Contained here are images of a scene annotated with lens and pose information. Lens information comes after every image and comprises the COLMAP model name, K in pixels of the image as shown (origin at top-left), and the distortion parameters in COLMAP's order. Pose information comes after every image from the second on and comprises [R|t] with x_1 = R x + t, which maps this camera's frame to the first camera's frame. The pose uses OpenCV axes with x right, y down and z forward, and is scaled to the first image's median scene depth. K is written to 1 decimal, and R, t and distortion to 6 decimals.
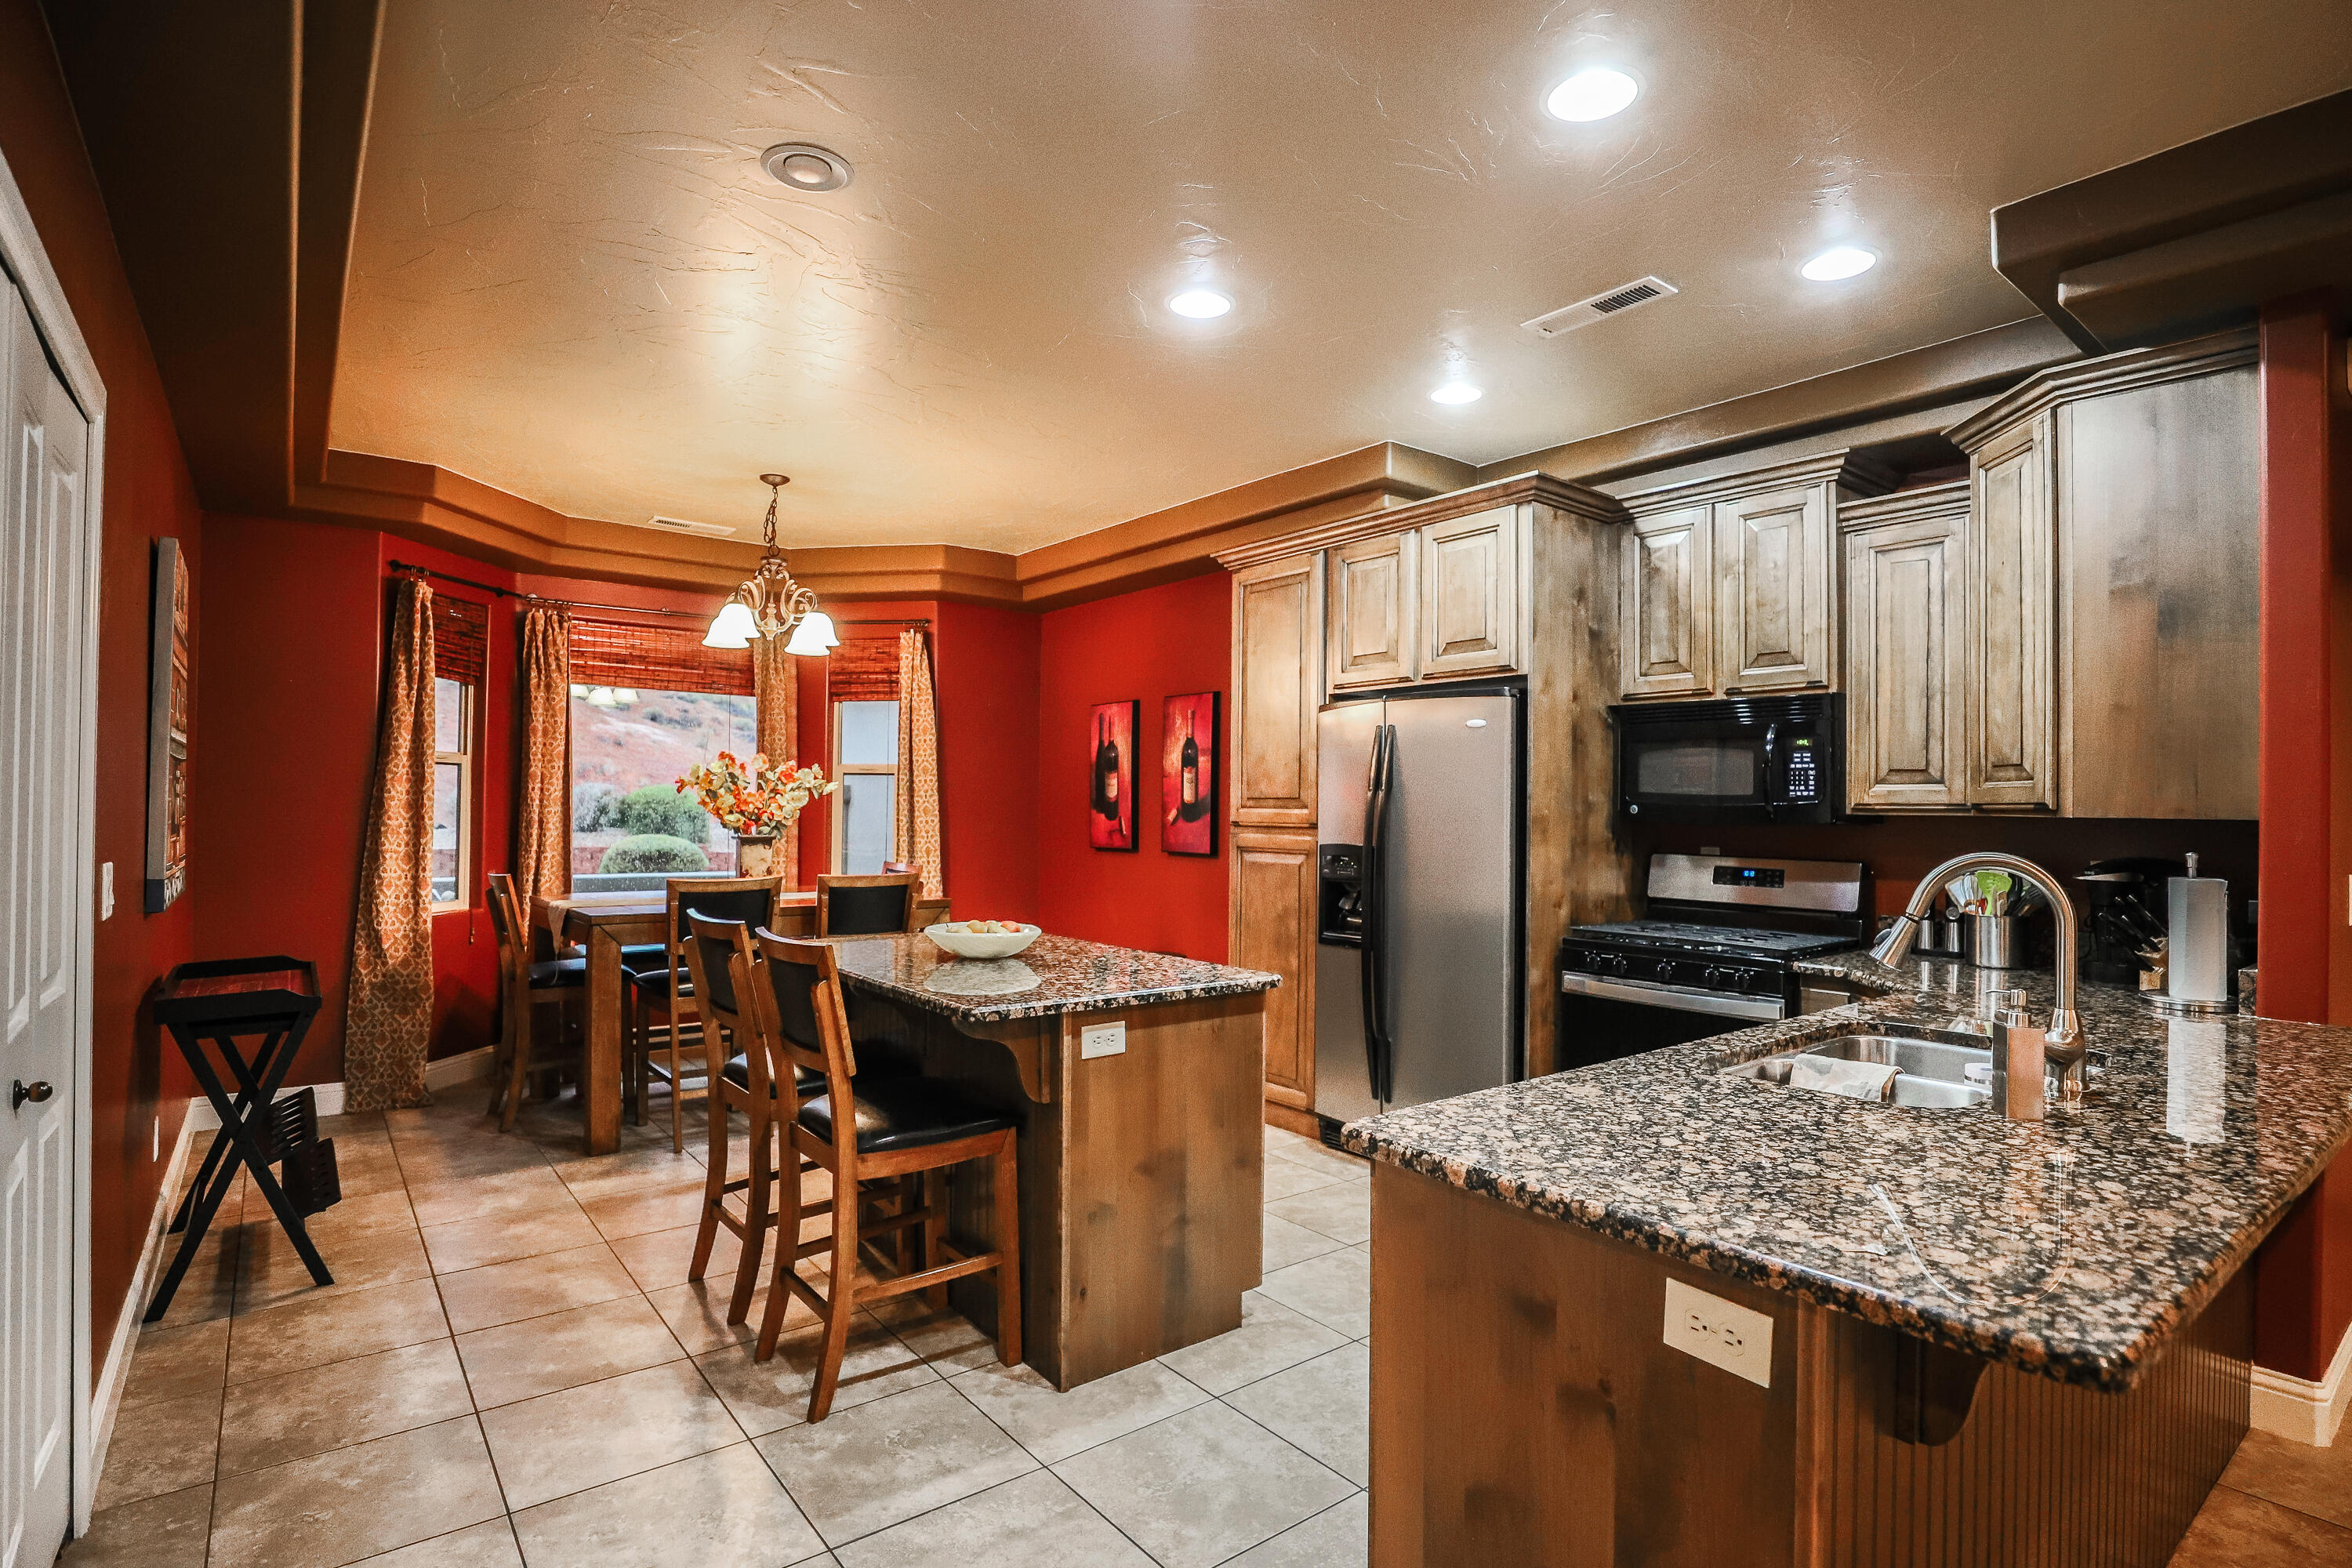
lens RADIAL K [[1163.0, 0, 1176.7], [0, 1163.0, 793.5], [0, 0, 1]] dist [-0.053814, 0.021835]
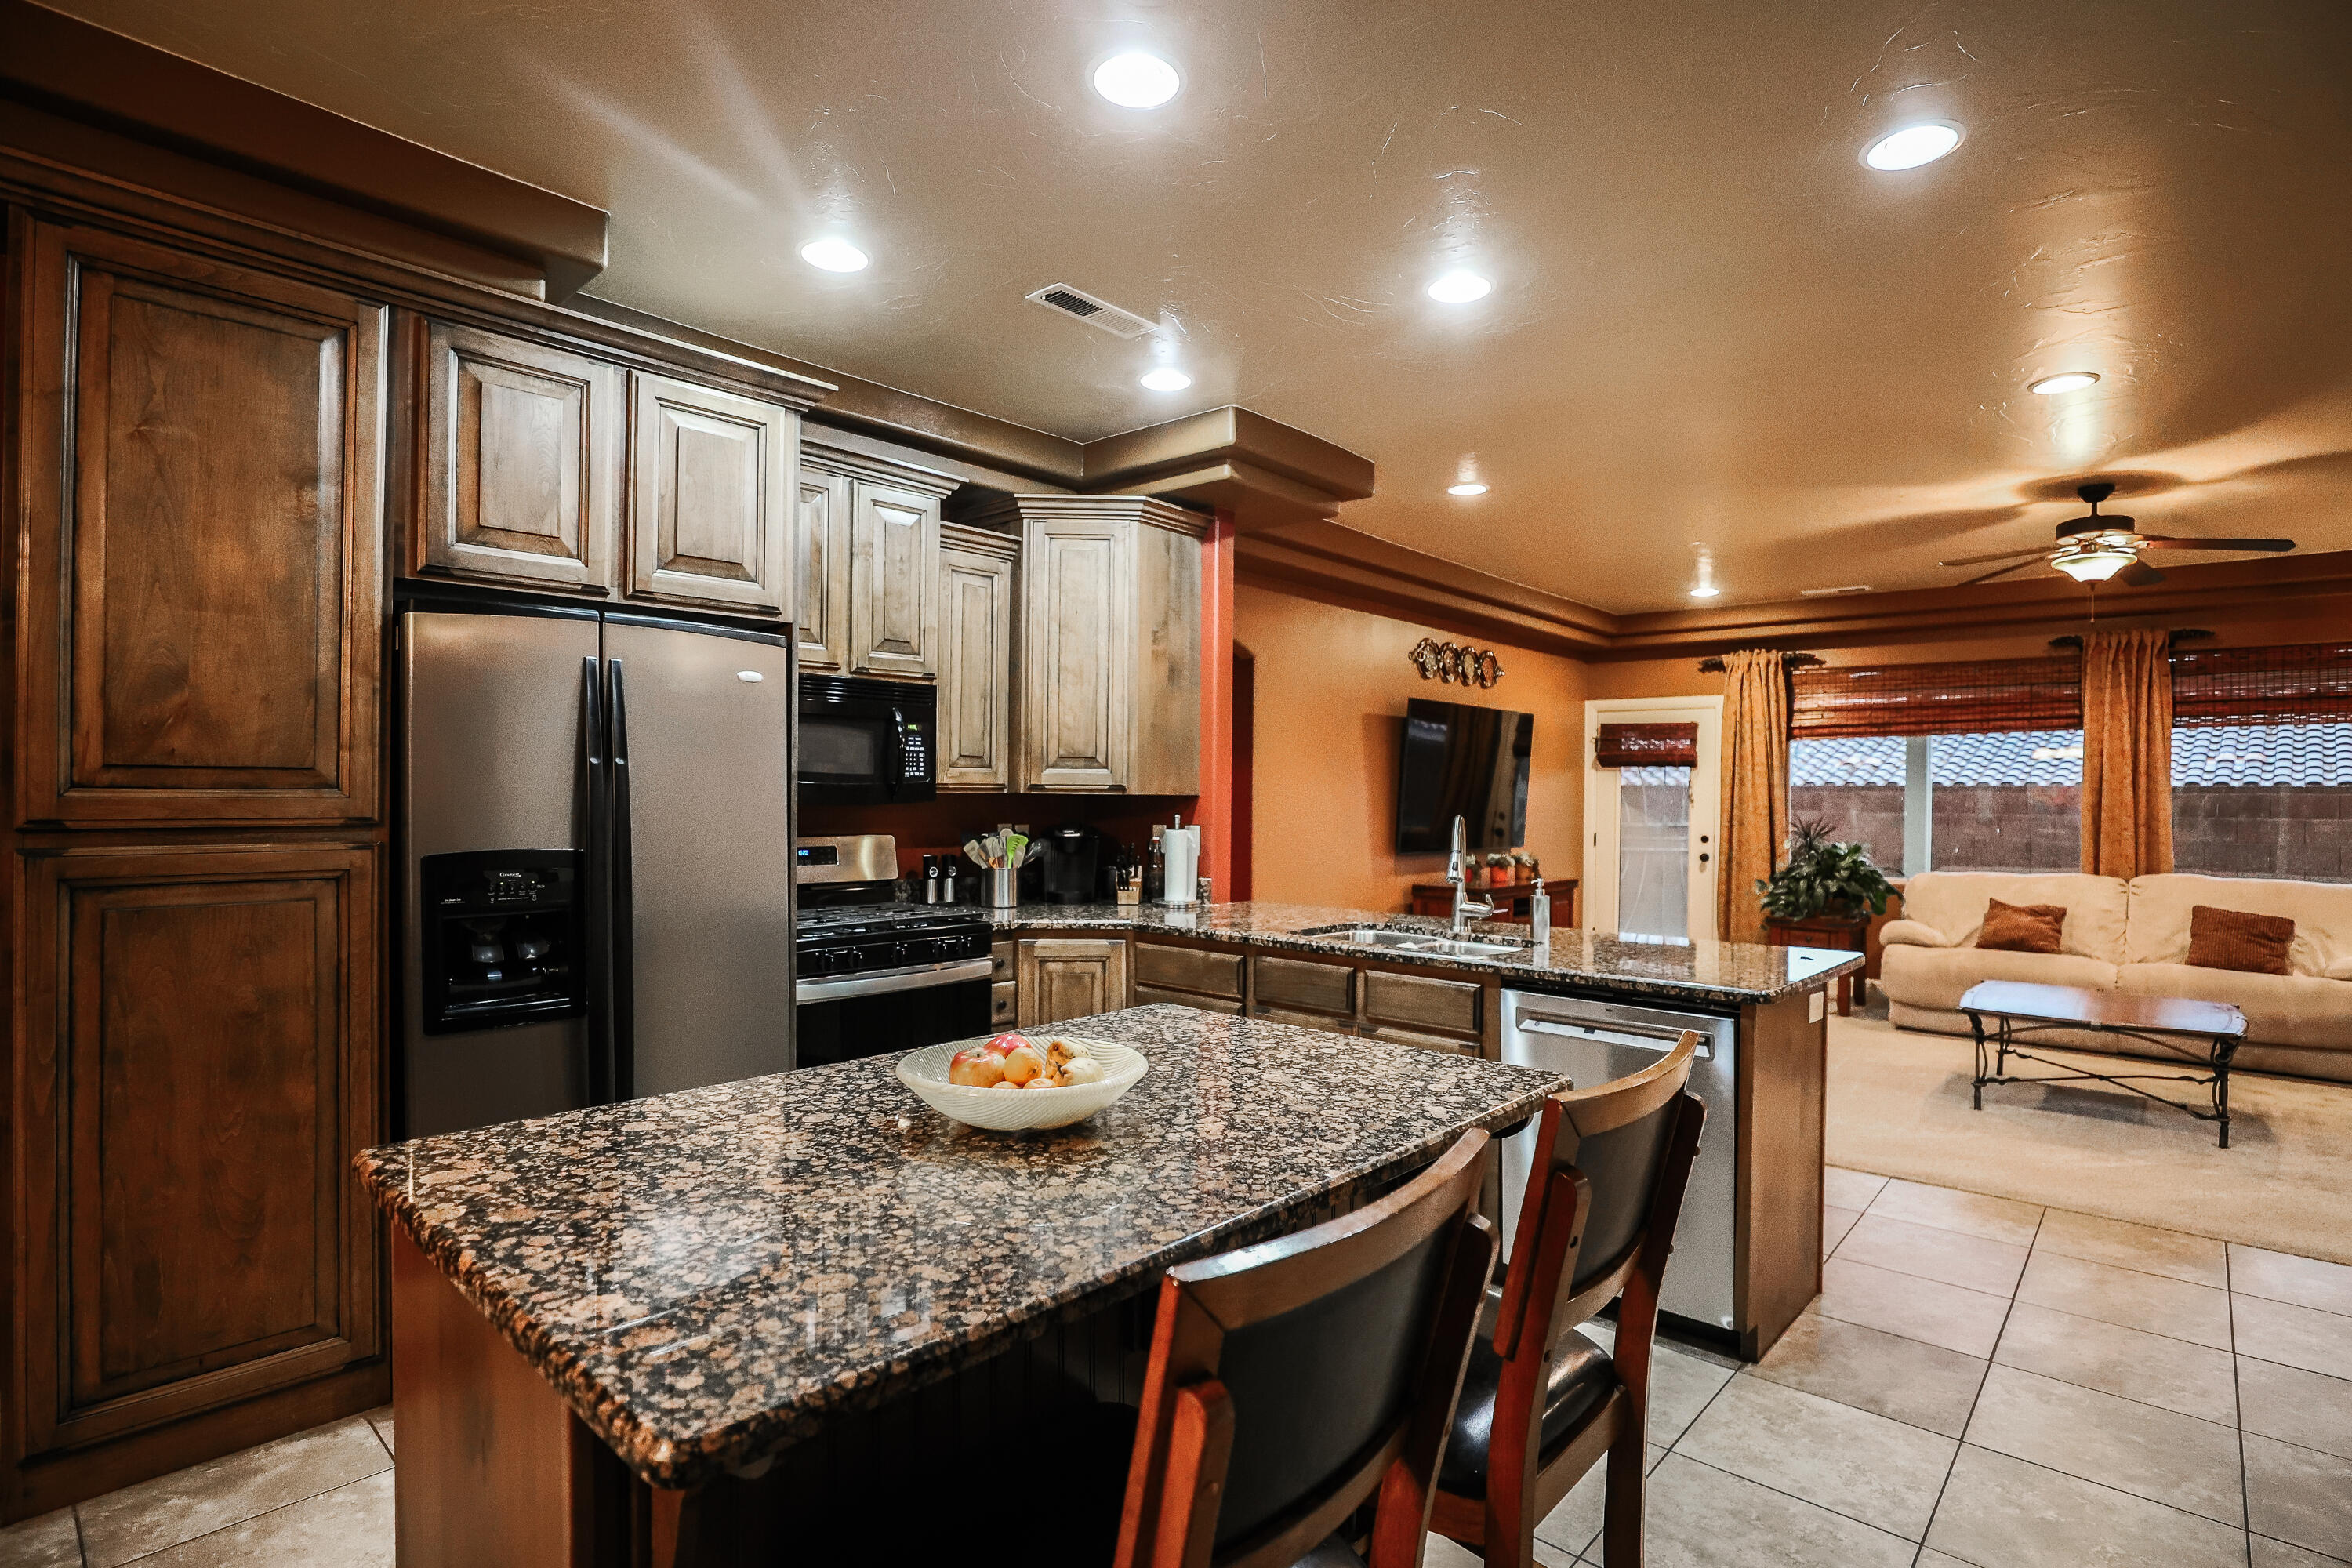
lens RADIAL K [[1138.8, 0, 1179.6], [0, 1138.8, 792.8], [0, 0, 1]] dist [-0.048984, 0.015302]
pose [[-0.171111, -0.014423, 0.985146, -0.524784], [-0.022350, 0.999692, 0.010754, 0.000819], [-0.984998, -0.020178, -0.171380, 0.862659]]
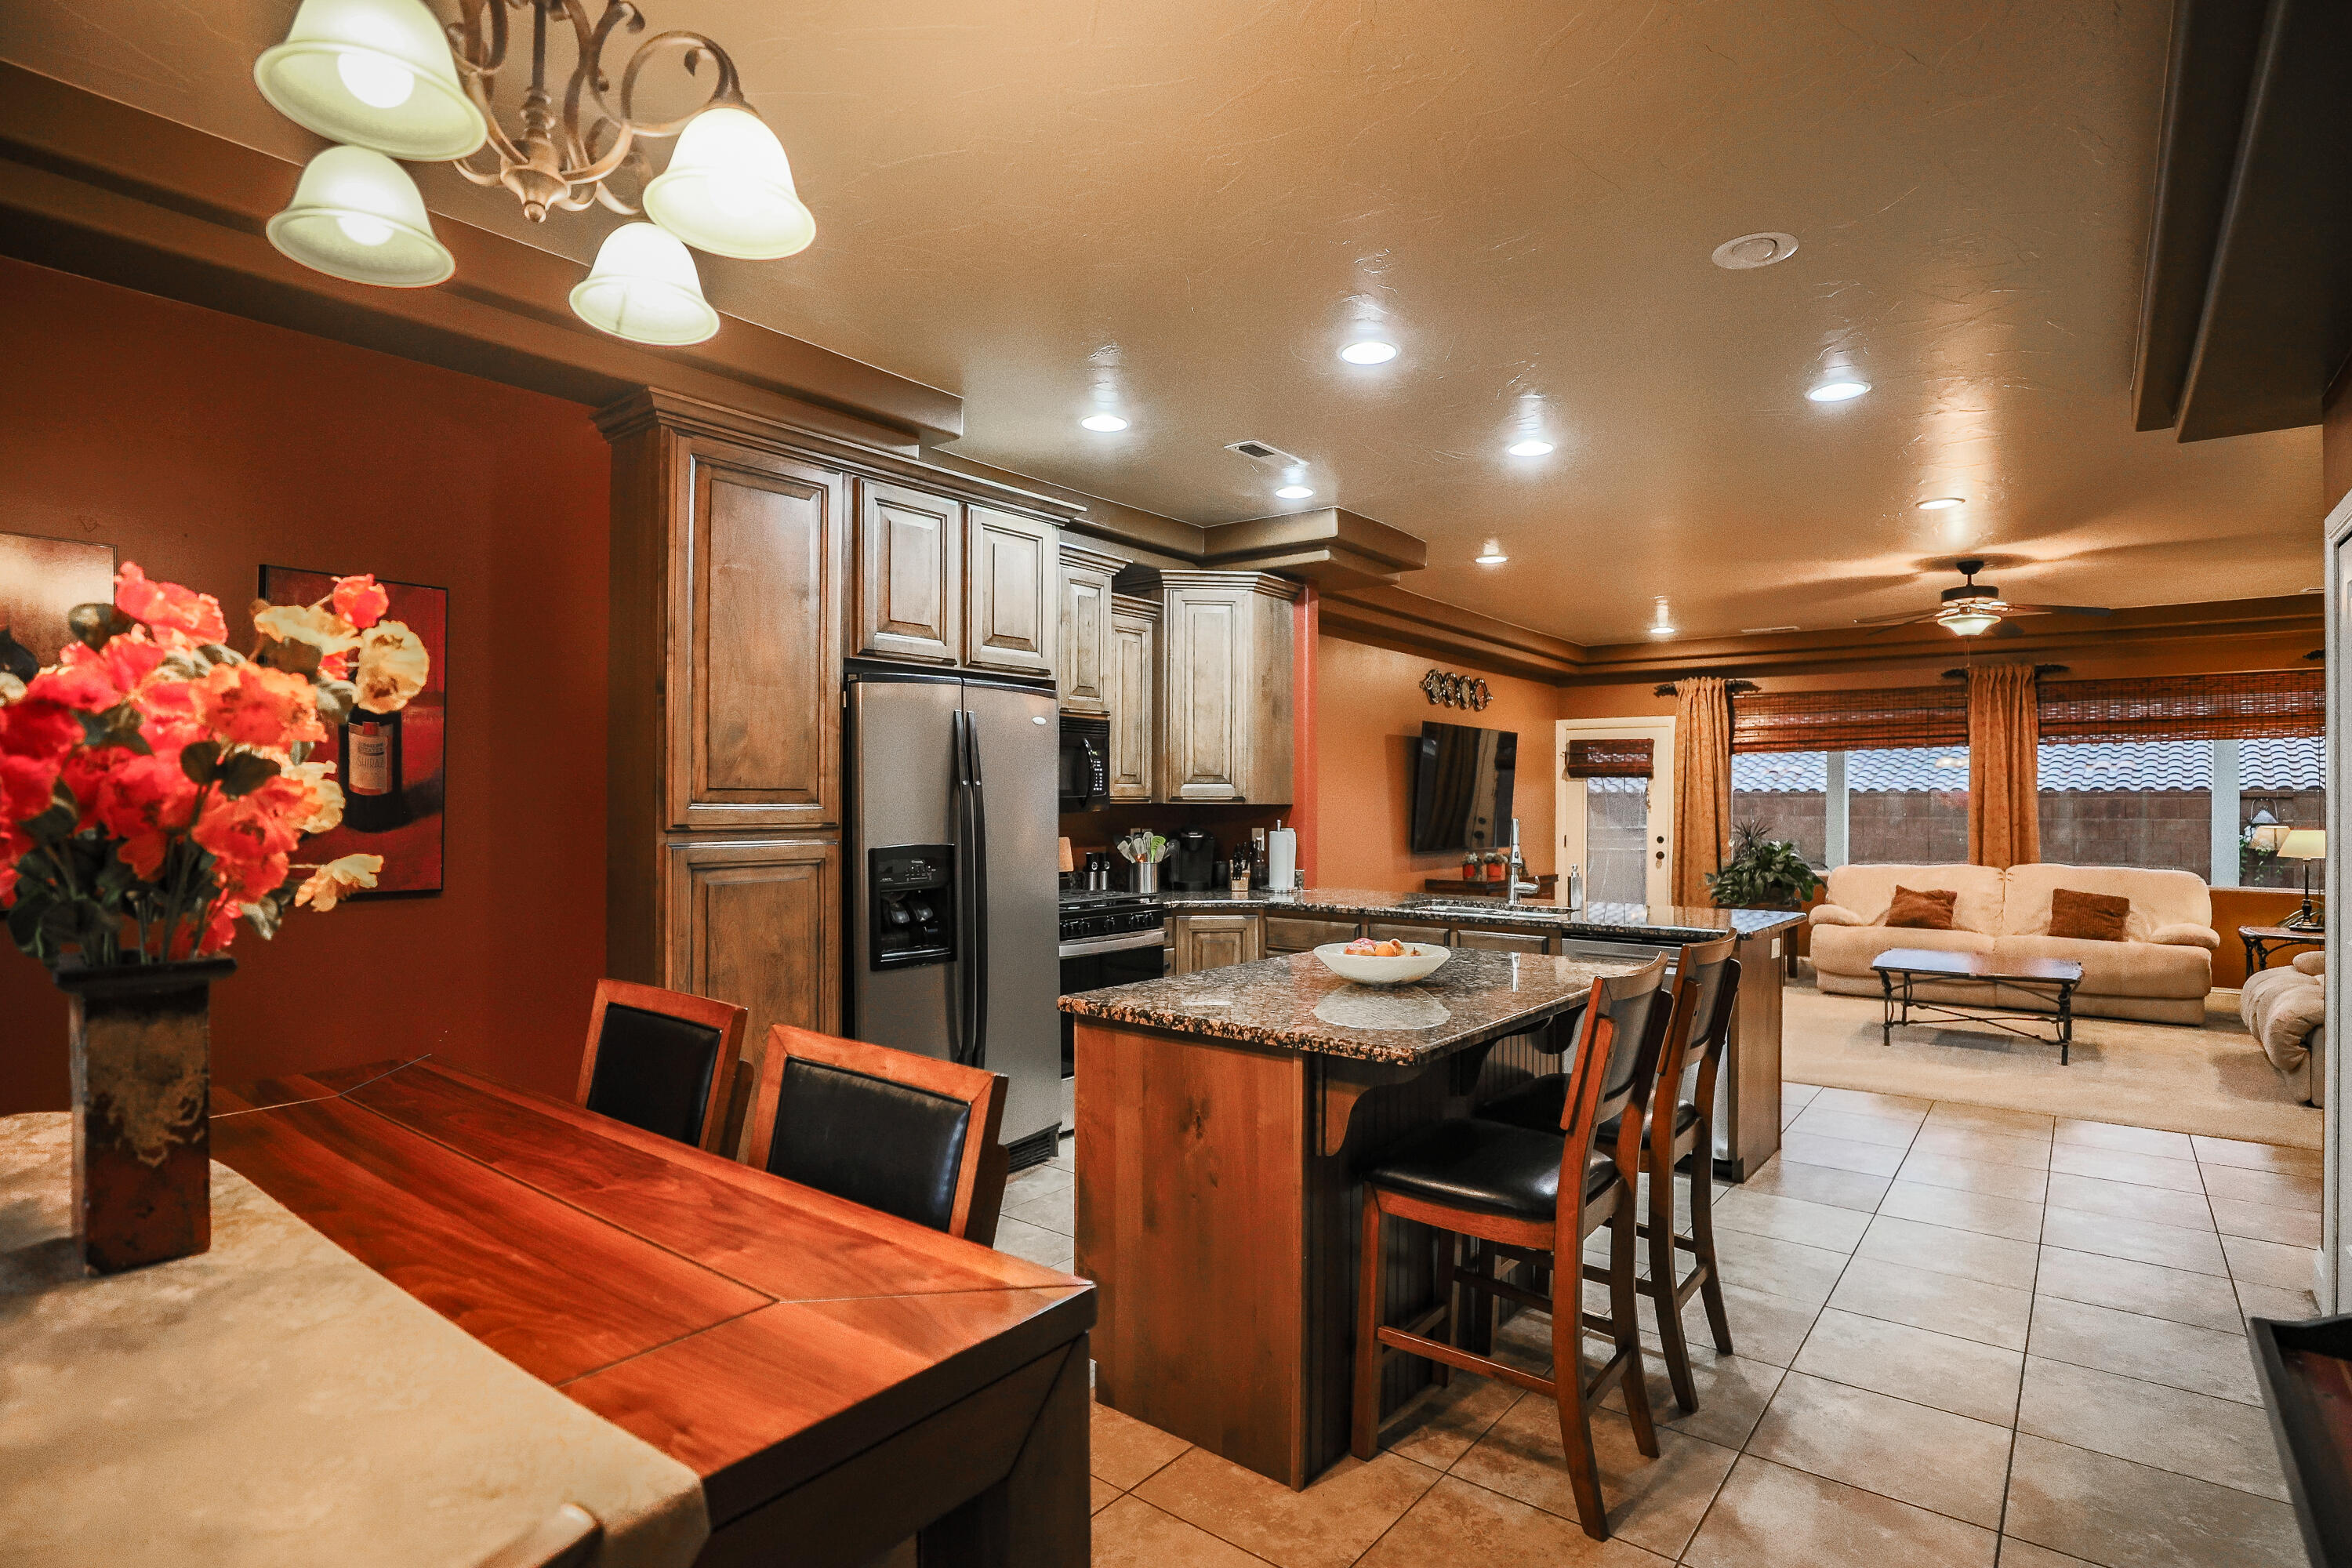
lens RADIAL K [[1163.0, 0, 1176.7], [0, 1163.0, 793.5], [0, 0, 1]] dist [-0.053814, 0.021835]
pose [[-0.232485, -0.006507, 0.972578, -0.809736], [-0.017631, 0.999842, 0.002475, 0.000317], [-0.972440, -0.016572, -0.232562, 1.140619]]
